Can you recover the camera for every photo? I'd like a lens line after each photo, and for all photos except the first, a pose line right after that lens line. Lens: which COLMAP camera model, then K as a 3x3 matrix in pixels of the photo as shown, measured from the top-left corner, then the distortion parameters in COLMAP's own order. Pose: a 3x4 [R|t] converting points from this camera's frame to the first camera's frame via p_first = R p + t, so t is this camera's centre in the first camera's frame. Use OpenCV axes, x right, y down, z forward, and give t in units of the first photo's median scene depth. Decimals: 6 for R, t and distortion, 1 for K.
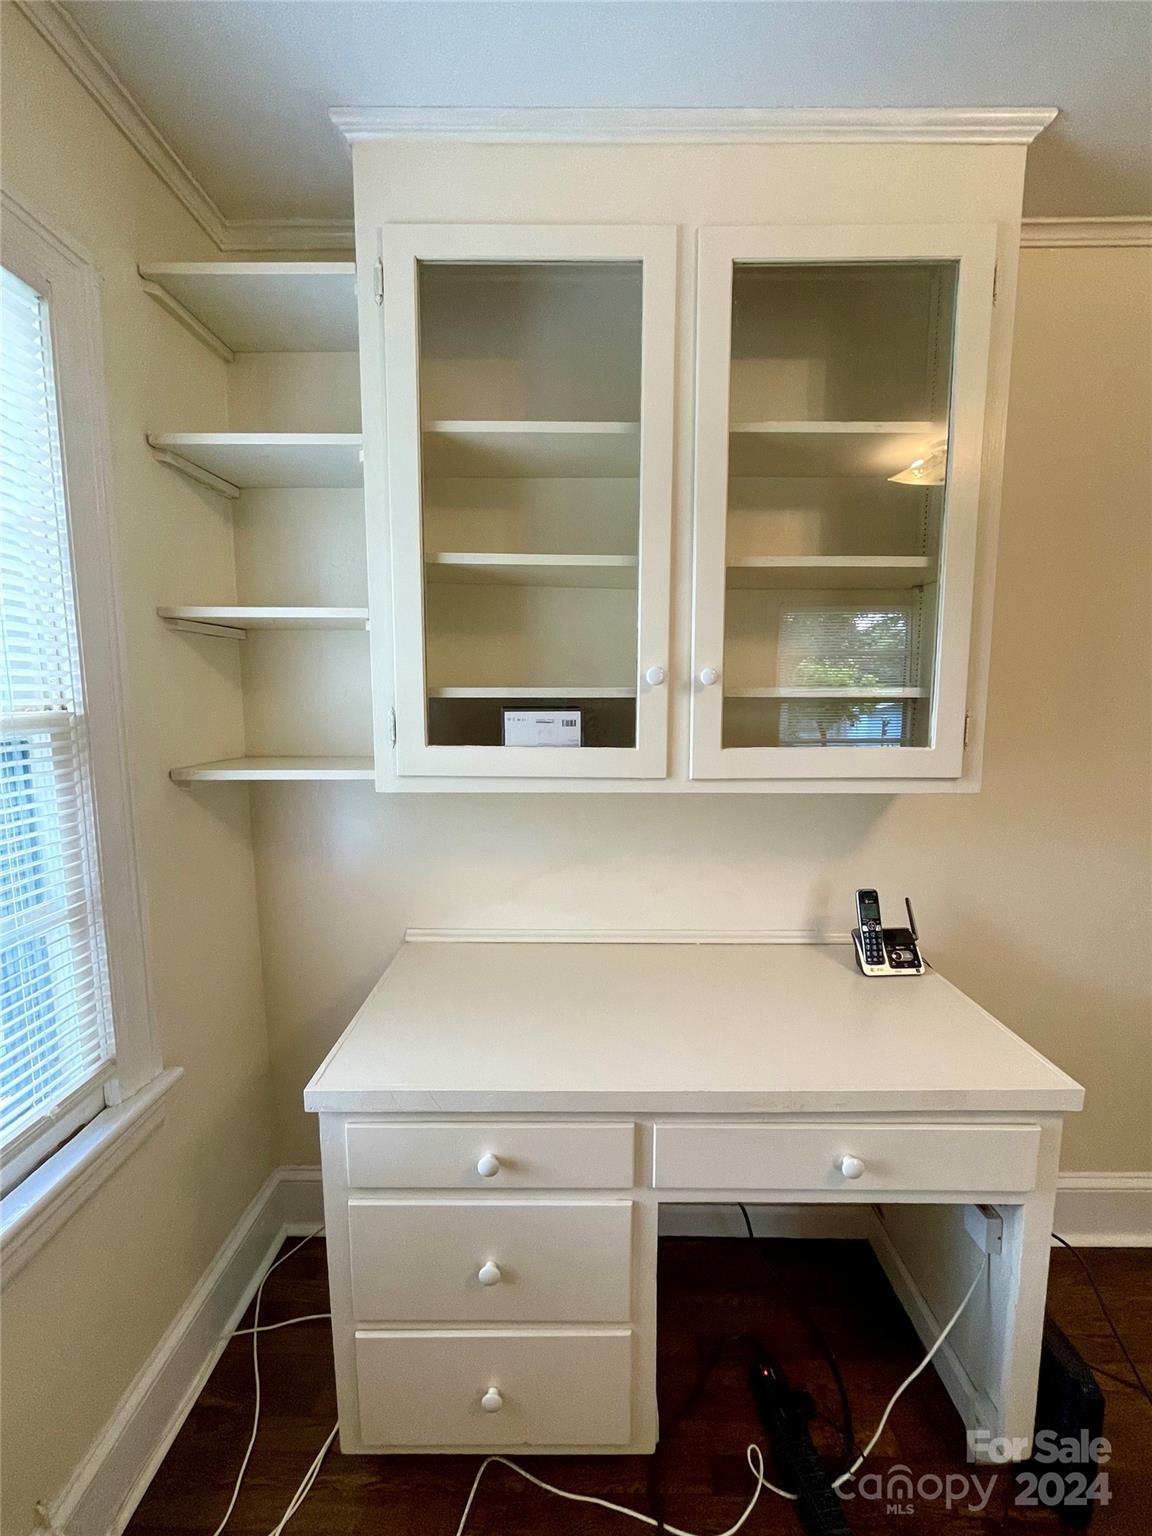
lens RADIAL K [[622.3, 0, 579.6], [0, 622.3, 766.7], [0, 0, 1]] dist [-0.001942, 0.000064]
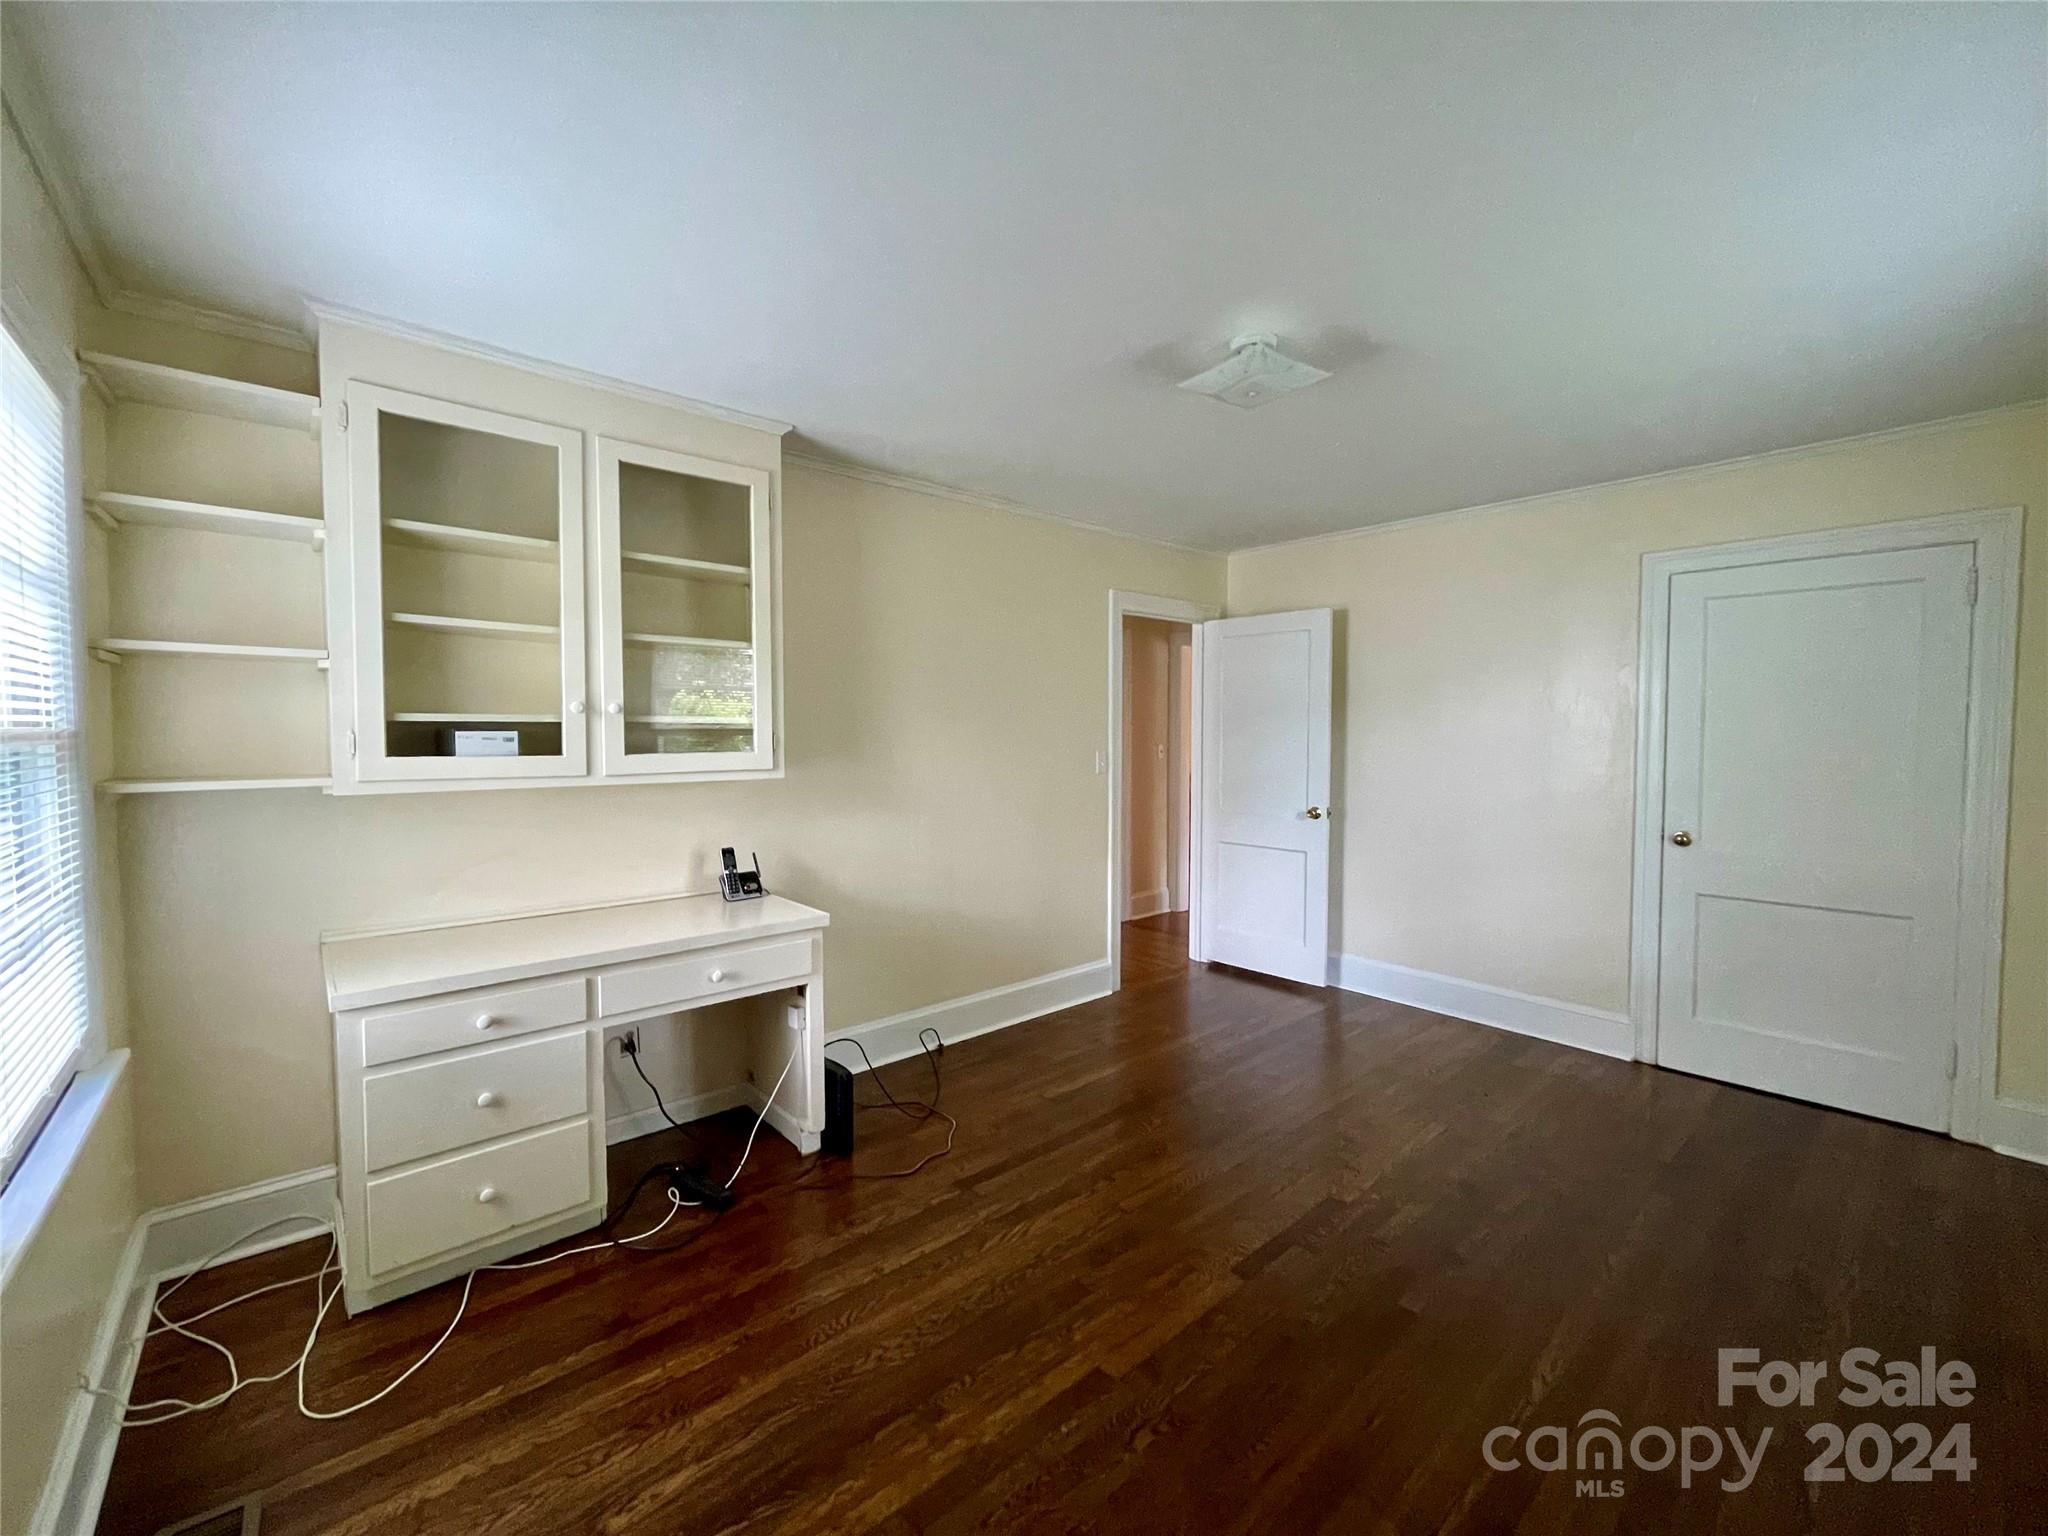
lens RADIAL K [[829.8, 0, 1019.5], [0, 829.8, 763.9], [0, 0, 1]] dist [-0.001942, 0.000064]
pose [[0.747273, -0.026160, 0.664002, -0.406375], [0.074748, 0.996192, -0.044874, 0.158407], [-0.660300, 0.083166, 0.746383, -1.178199]]
